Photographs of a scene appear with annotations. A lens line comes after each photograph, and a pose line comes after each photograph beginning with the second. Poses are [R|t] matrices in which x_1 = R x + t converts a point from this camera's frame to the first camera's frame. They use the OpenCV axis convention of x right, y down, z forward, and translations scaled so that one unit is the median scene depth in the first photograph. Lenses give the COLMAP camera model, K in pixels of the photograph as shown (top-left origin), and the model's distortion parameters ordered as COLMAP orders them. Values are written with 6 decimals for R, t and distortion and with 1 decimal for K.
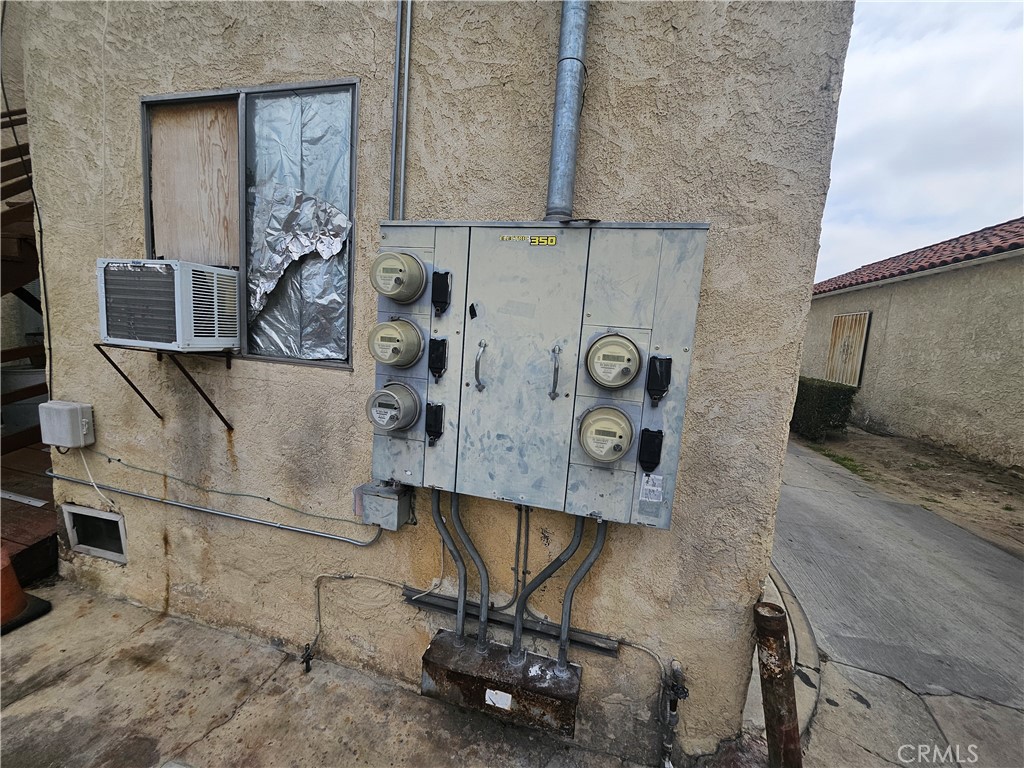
lens RADIAL K [[402.8, 0, 513.9], [0, 402.8, 382.6], [0, 0, 1]] dist [-0.006870, 0.000668]
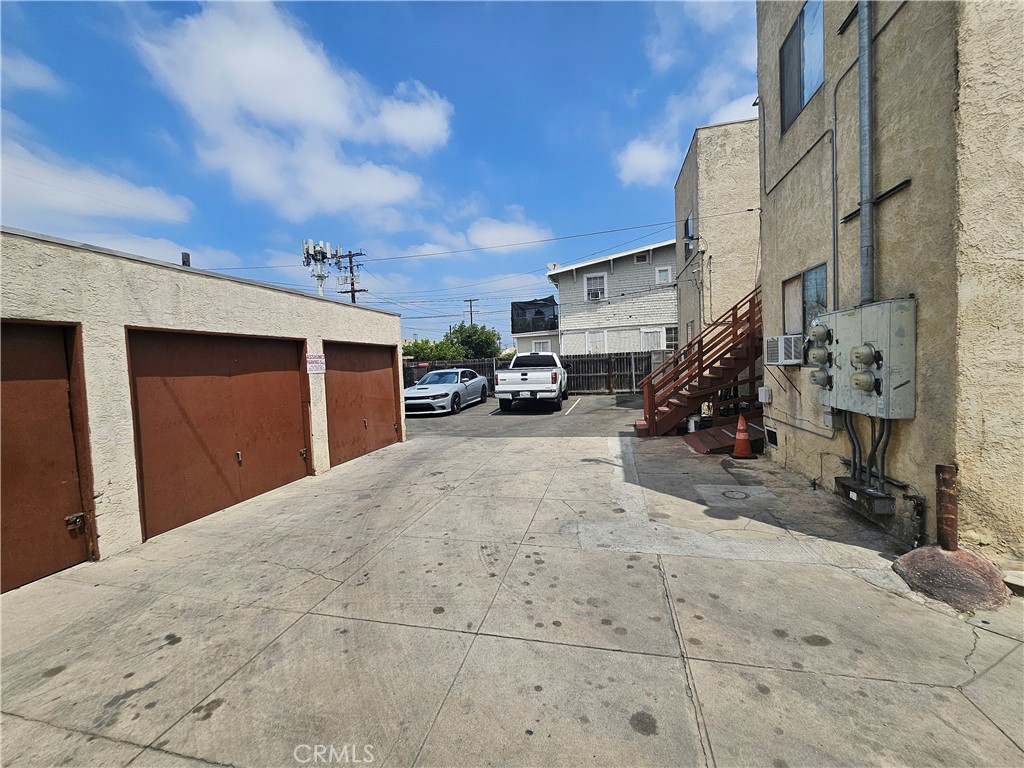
lens RADIAL K [[402.8, 0, 511.5], [0, 402.8, 383.9], [0, 0, 1]] dist [-0.006870, 0.000668]
pose [[0.009985, -0.024040, -0.999661, 2.252277], [-0.073081, 0.997020, -0.024706, 0.299302], [0.997276, 0.073303, 0.008199, -1.081967]]
